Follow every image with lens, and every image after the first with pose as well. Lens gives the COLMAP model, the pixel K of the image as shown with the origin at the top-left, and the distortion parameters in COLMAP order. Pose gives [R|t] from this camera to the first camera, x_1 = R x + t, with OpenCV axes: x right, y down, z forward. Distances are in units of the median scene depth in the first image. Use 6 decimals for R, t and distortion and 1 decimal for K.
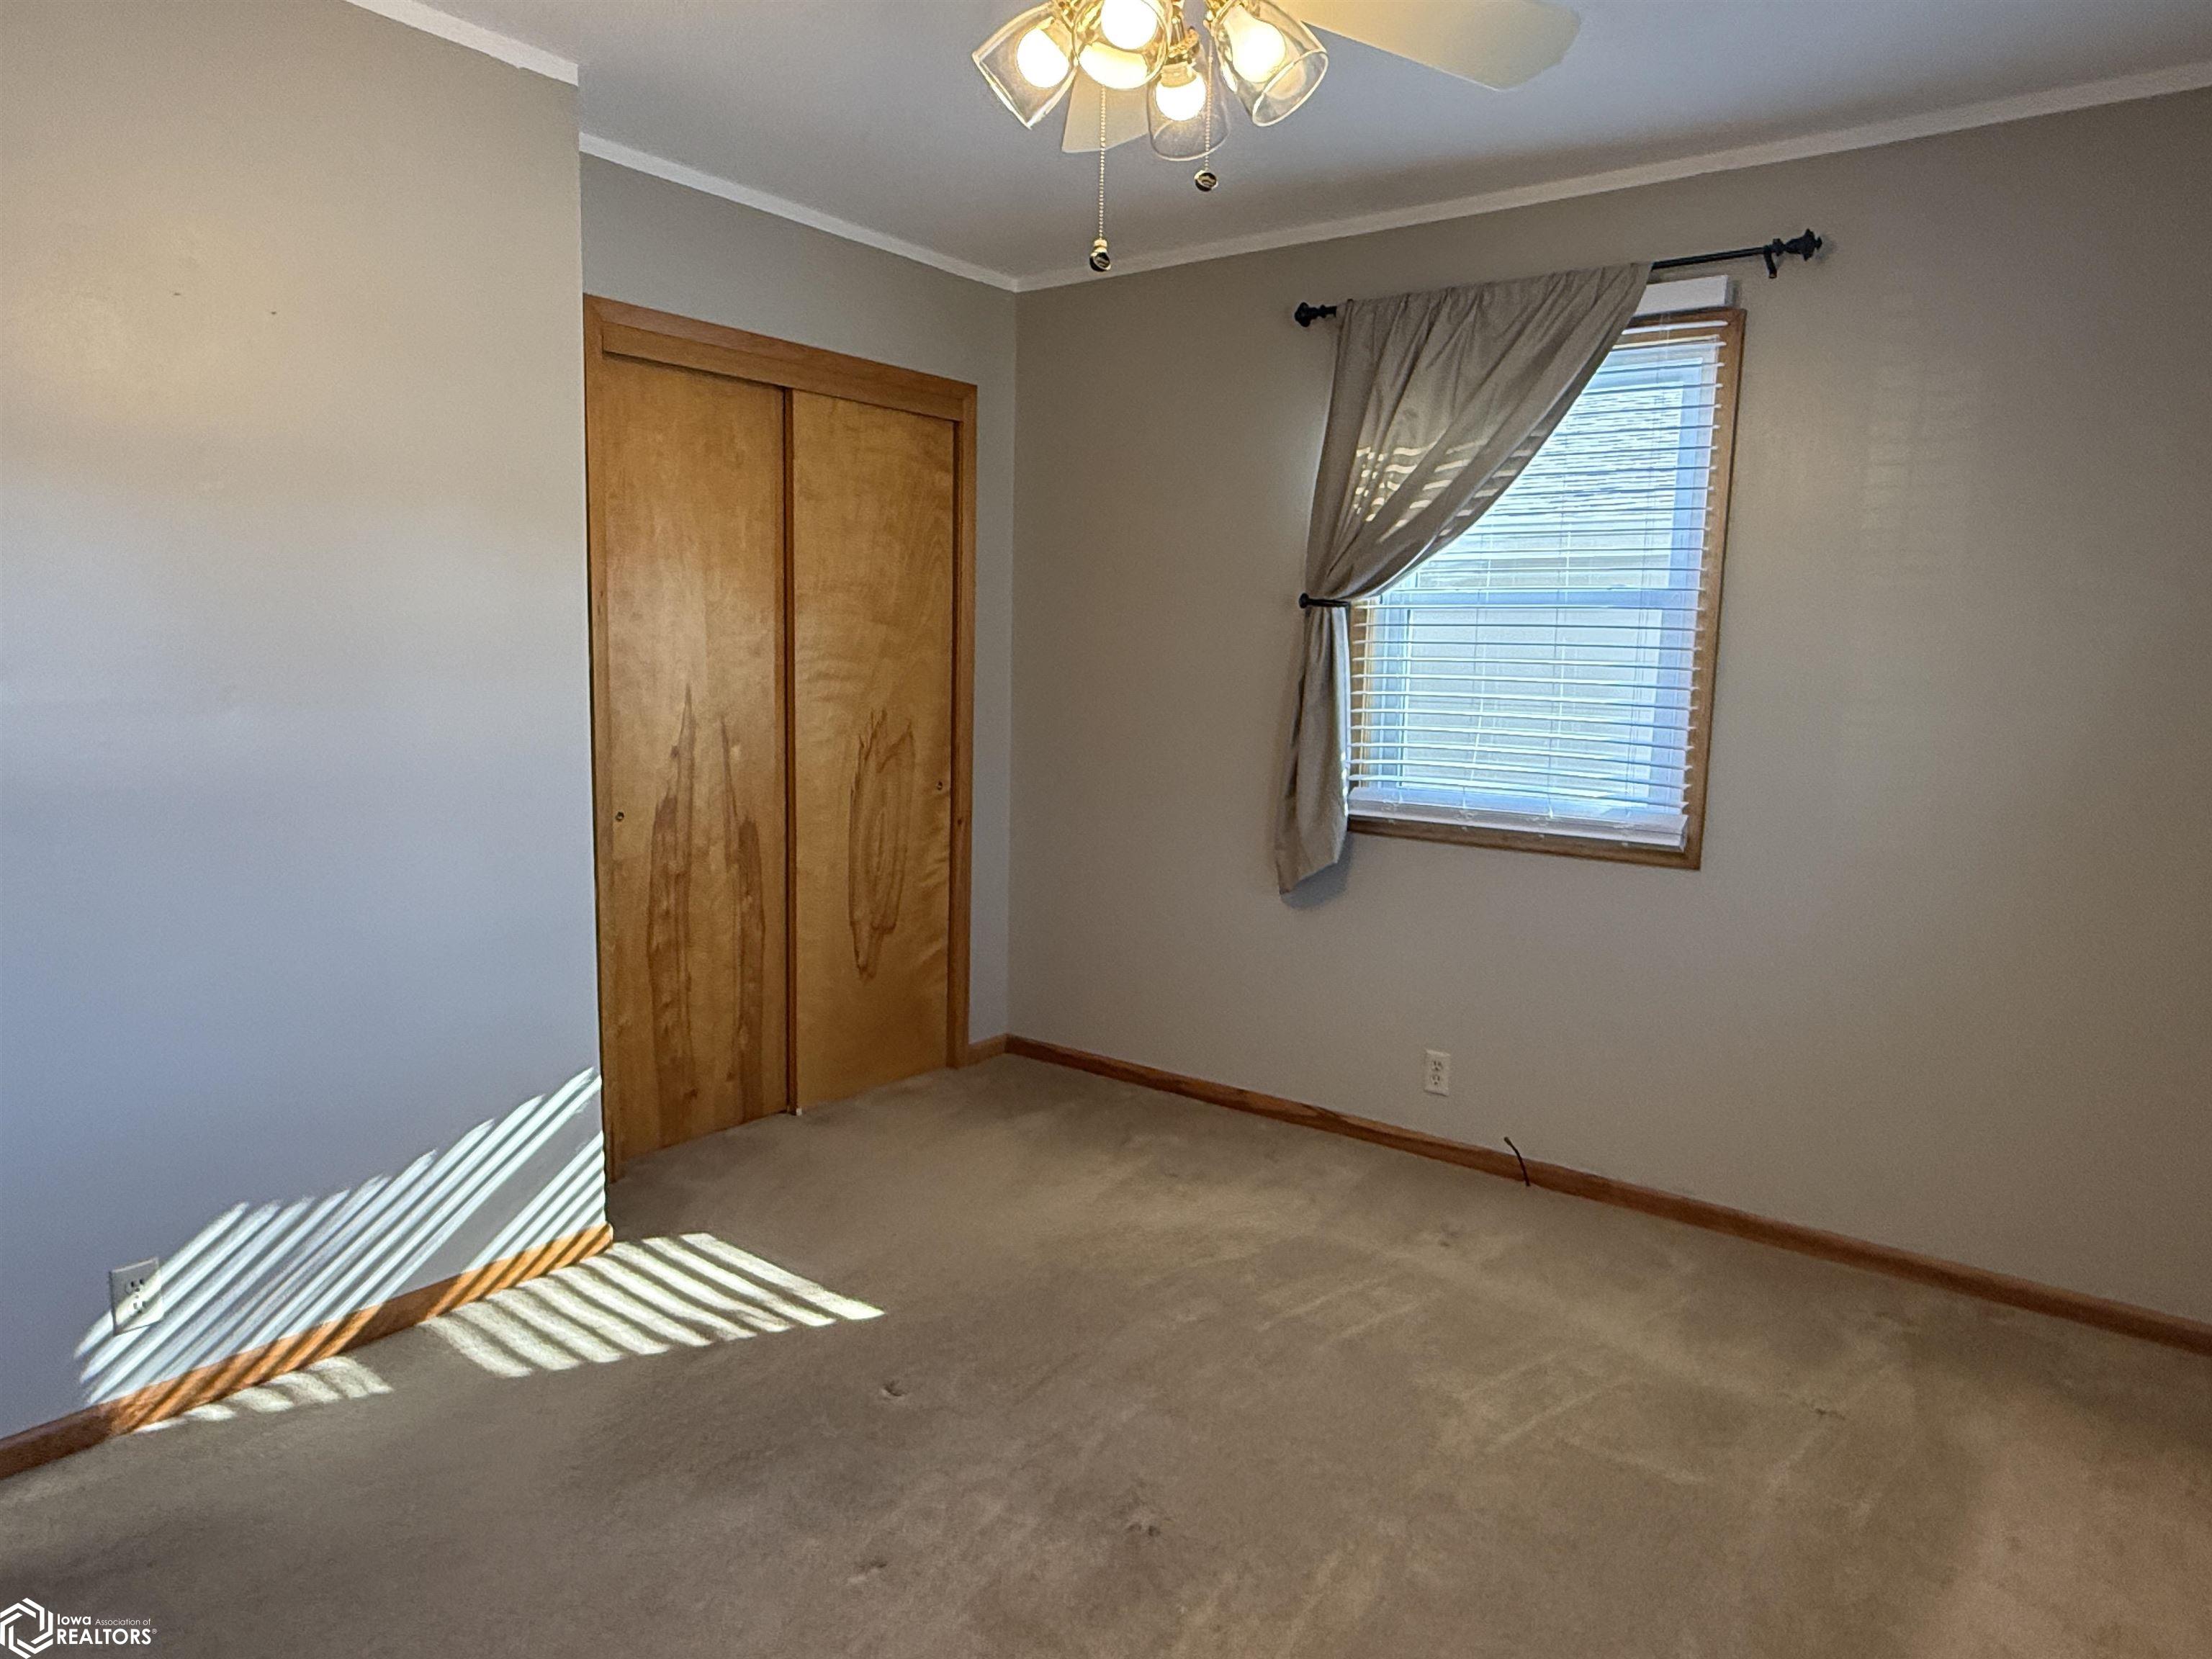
lens RADIAL K [[1379.6, 0, 1091.8], [0, 1379.6, 834.2], [0, 0, 1]] dist [-0.003441, 0.000150]
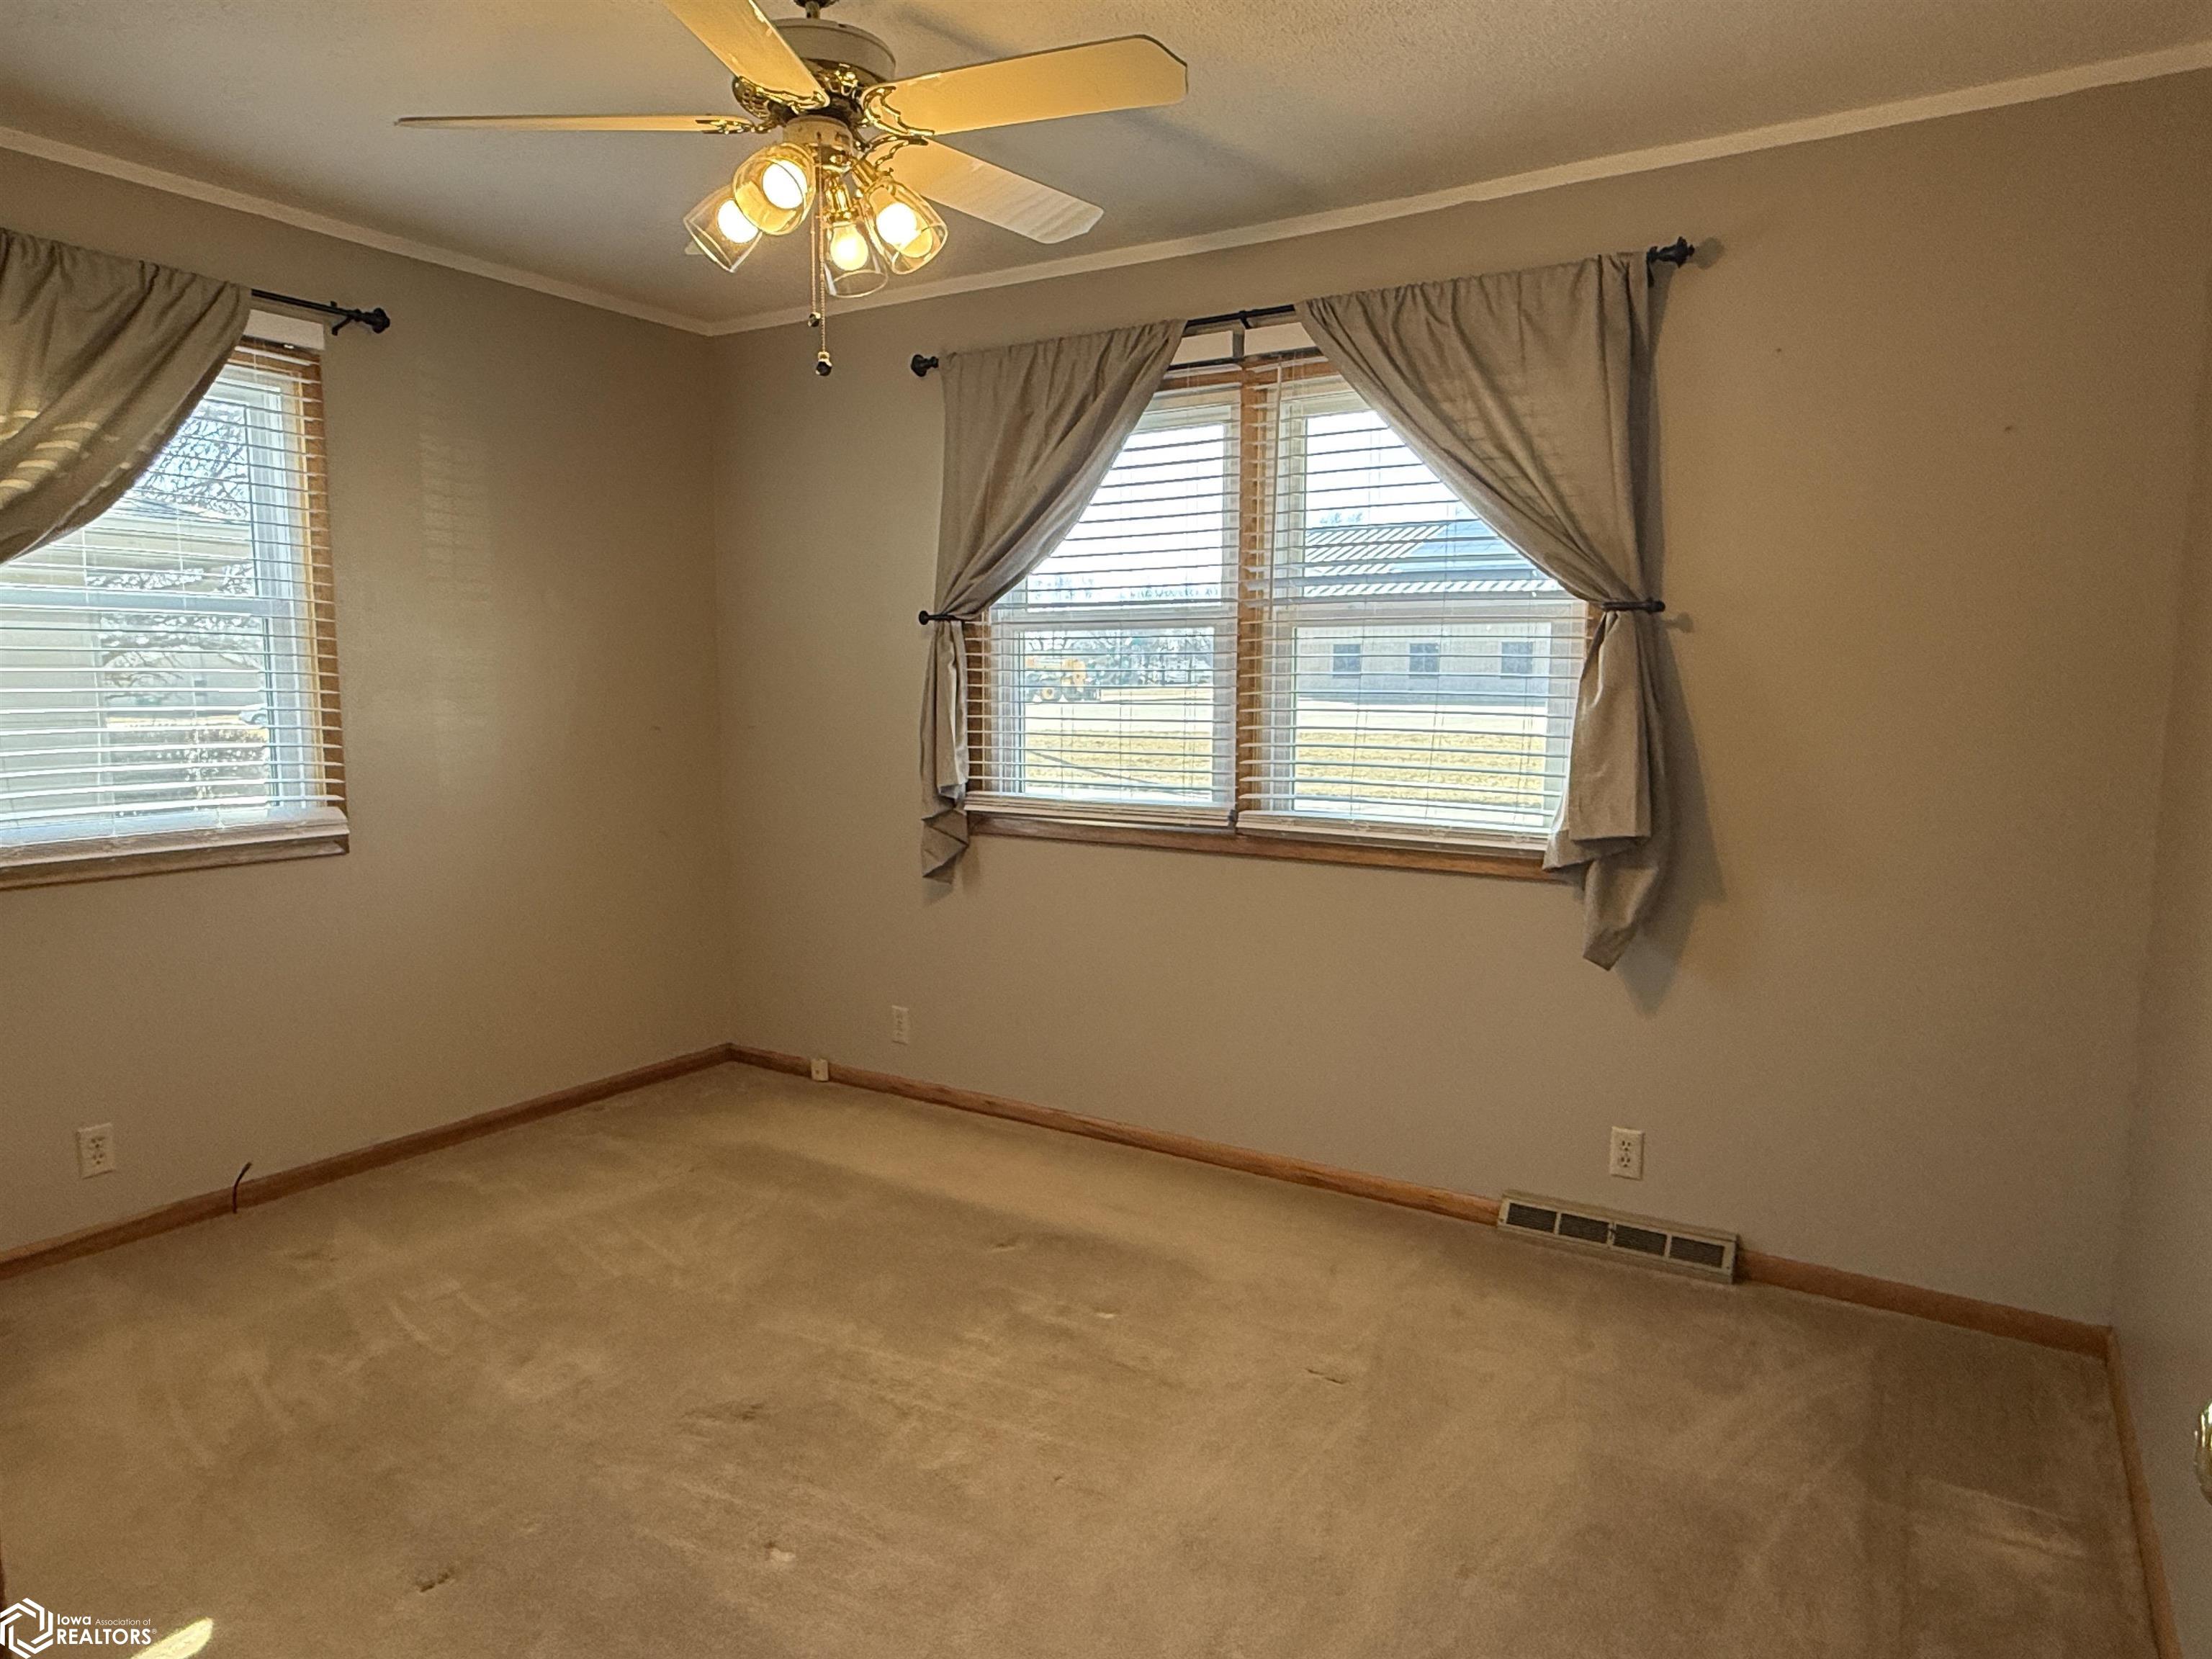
lens RADIAL K [[1379.6, 0, 1091.8], [0, 1379.6, 834.2], [0, 0, 1]] dist [-0.003441, 0.000150]
pose [[-0.078751, -0.132373, 0.988067, -0.709658], [0.132846, 0.980911, 0.142003, -0.068303], [-0.988003, 0.142444, -0.059662, 0.470977]]
